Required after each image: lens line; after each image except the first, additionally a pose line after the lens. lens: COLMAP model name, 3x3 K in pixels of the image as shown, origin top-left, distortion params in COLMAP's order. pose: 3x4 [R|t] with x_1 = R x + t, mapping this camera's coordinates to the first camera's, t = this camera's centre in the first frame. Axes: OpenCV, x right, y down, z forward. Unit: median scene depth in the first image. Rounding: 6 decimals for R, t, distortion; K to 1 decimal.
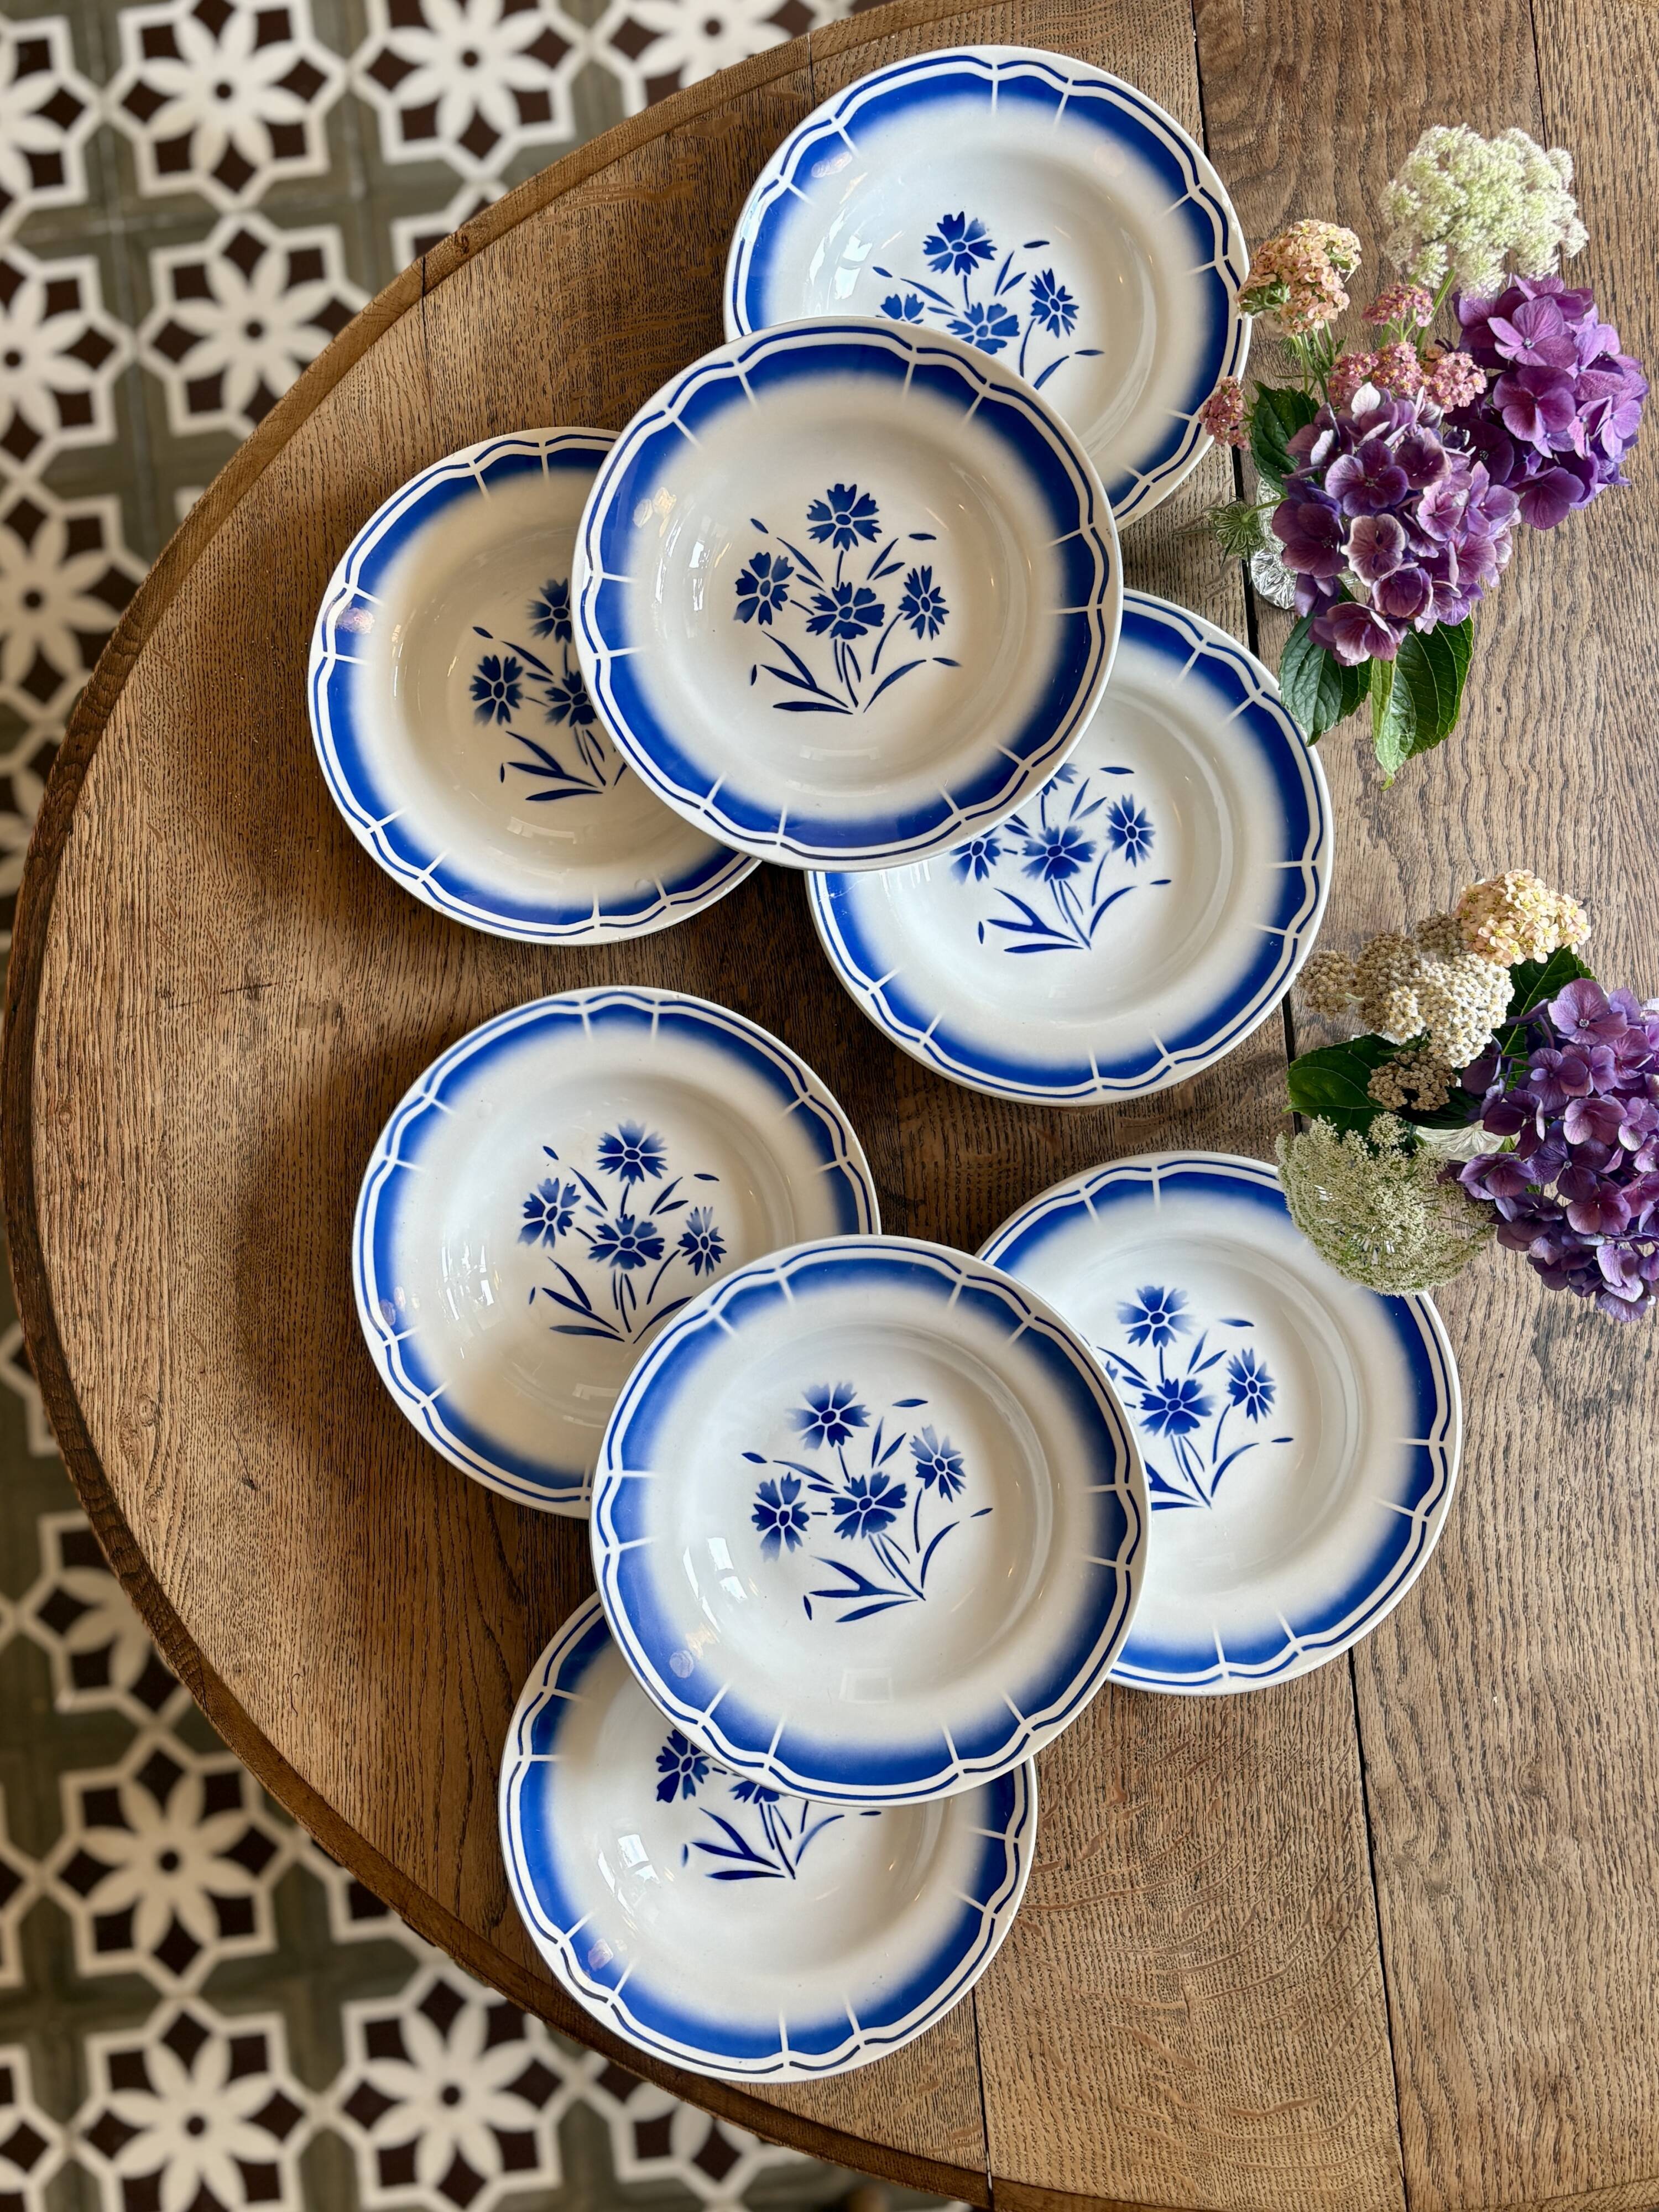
lens RADIAL K [[1851.5, 0, 818.9], [0, 1851.5, 1000.0], [0, 0, 1]] dist [0.065343, -0.139613]
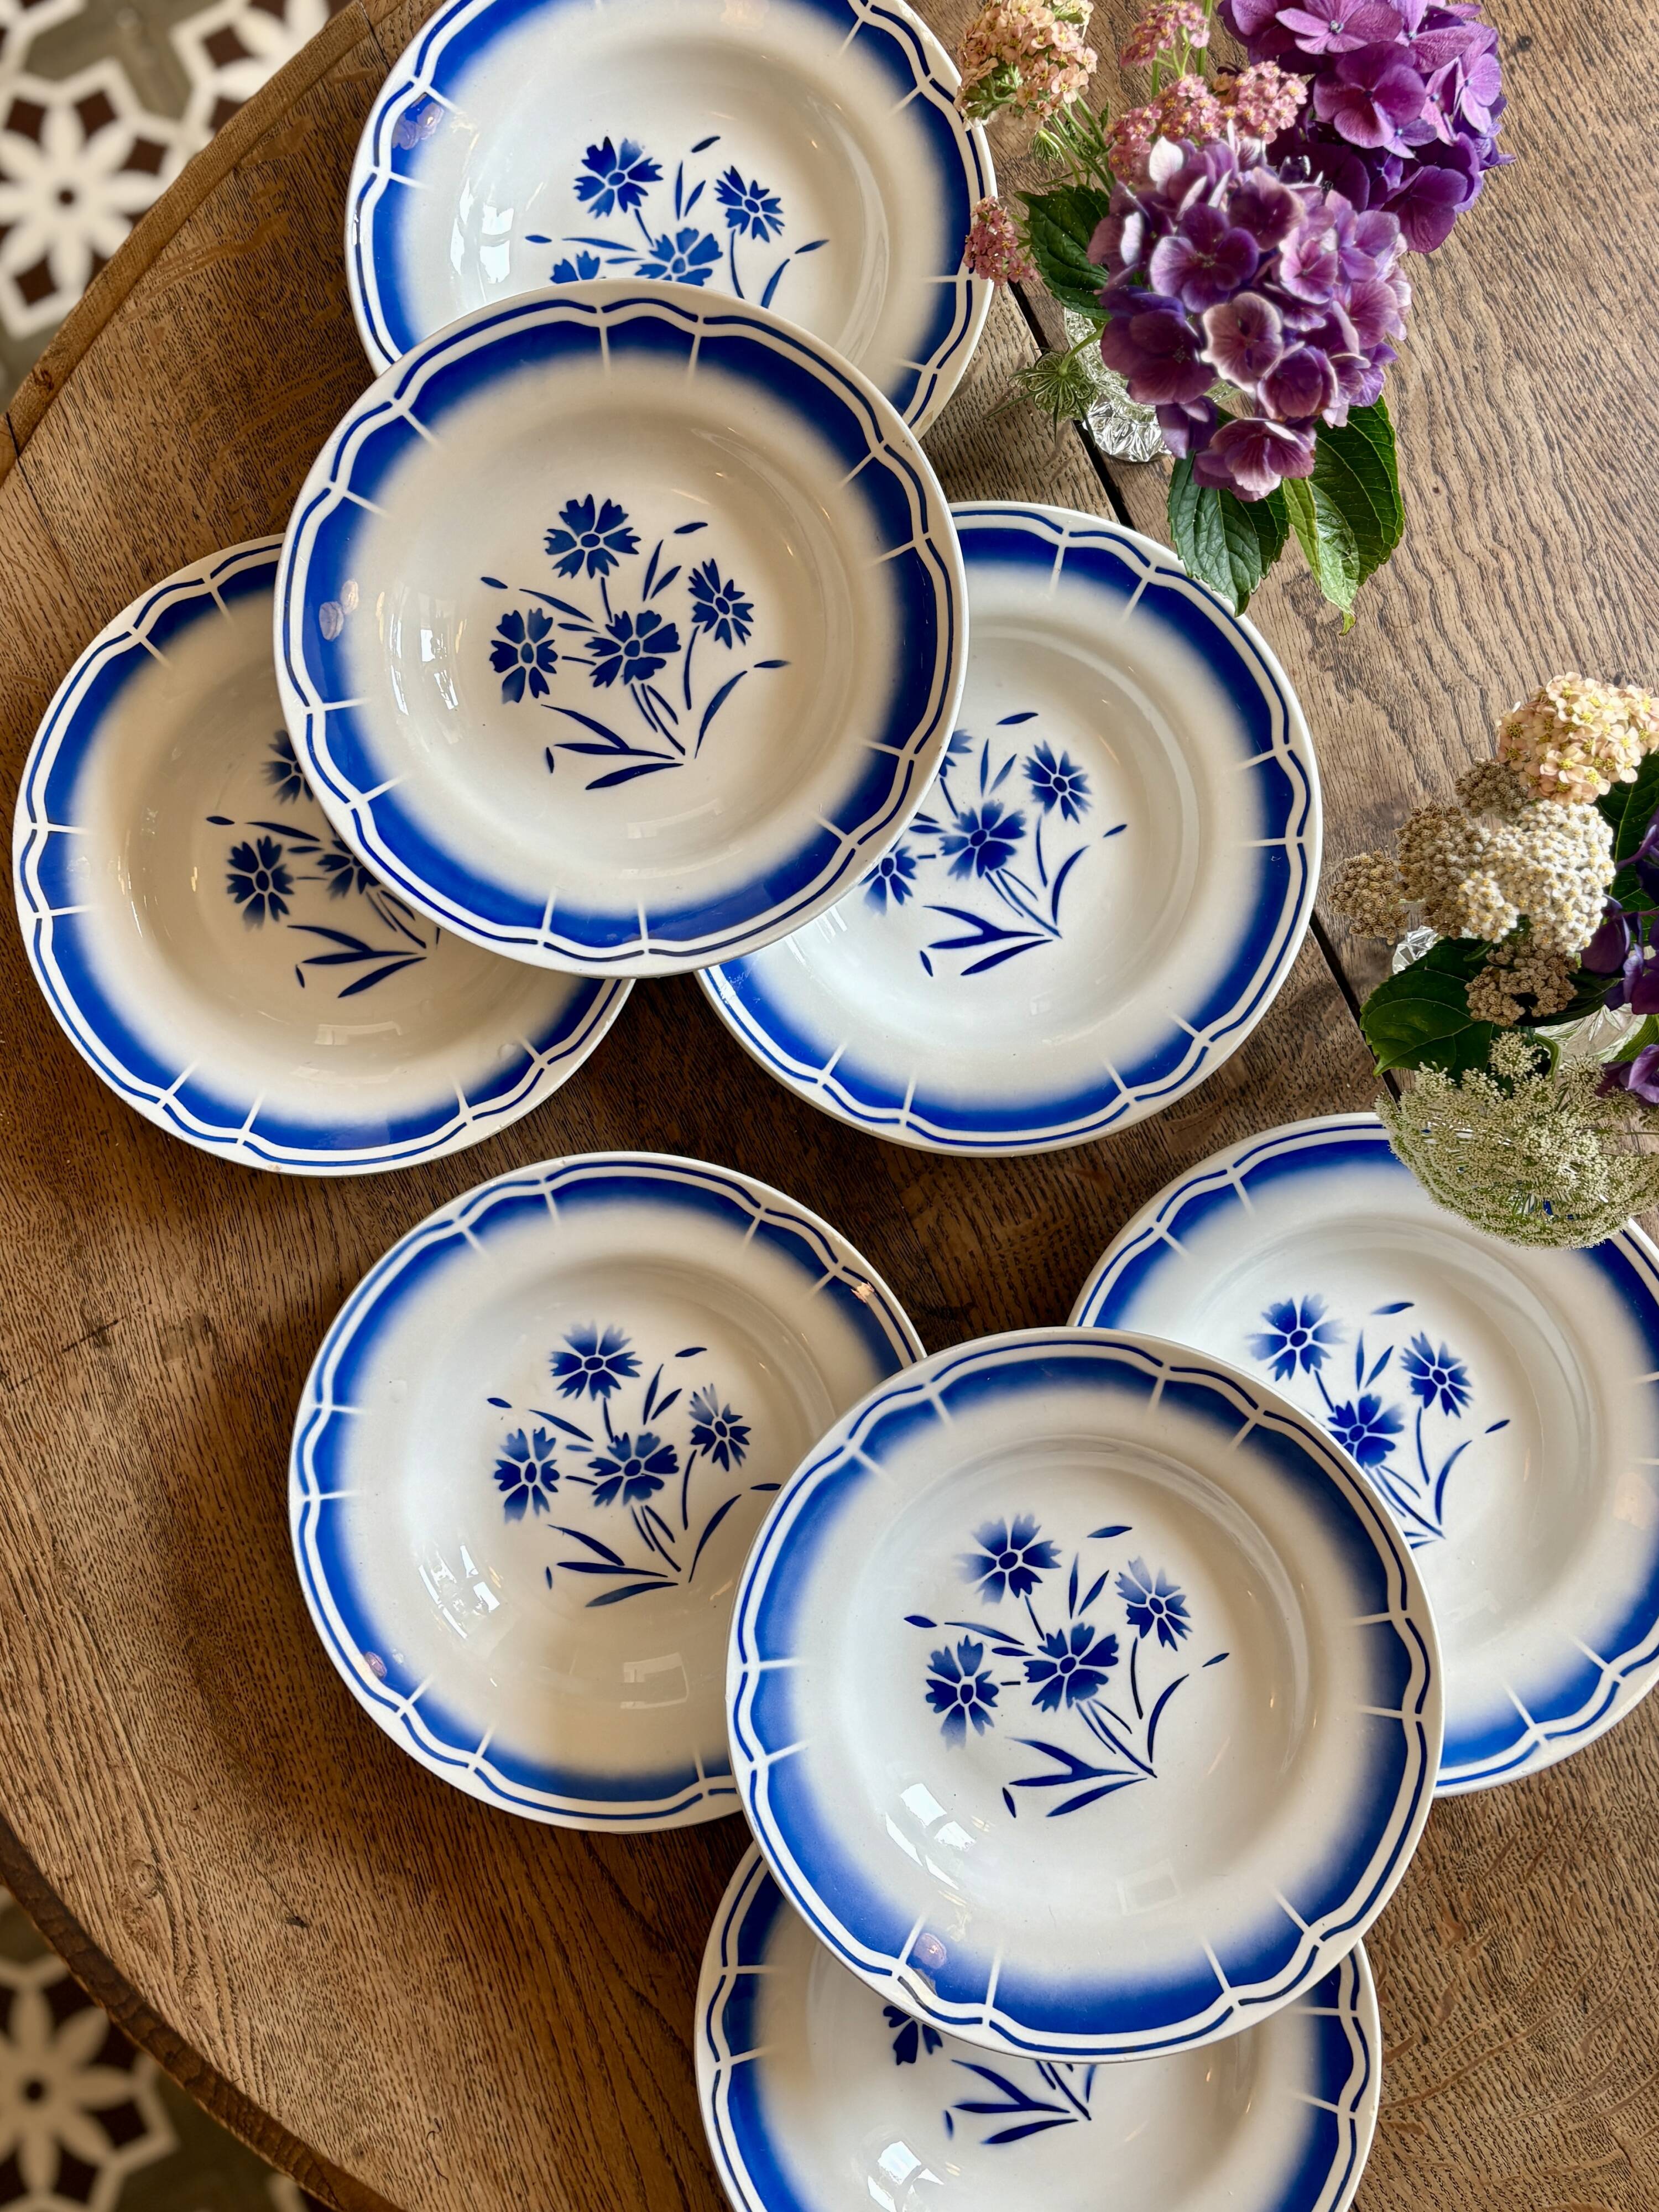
lens RADIAL K [[1869.3, 0, 805.1], [0, 1869.3, 972.9], [0, 0, 1]] dist [0.032981, -0.046228]
pose [[0.941902, -0.335843, 0.005491, 0.032856], [0.335887, 0.941792, -0.014374, -0.039840], [-0.000344, 0.015383, 0.999882, 0.193149]]
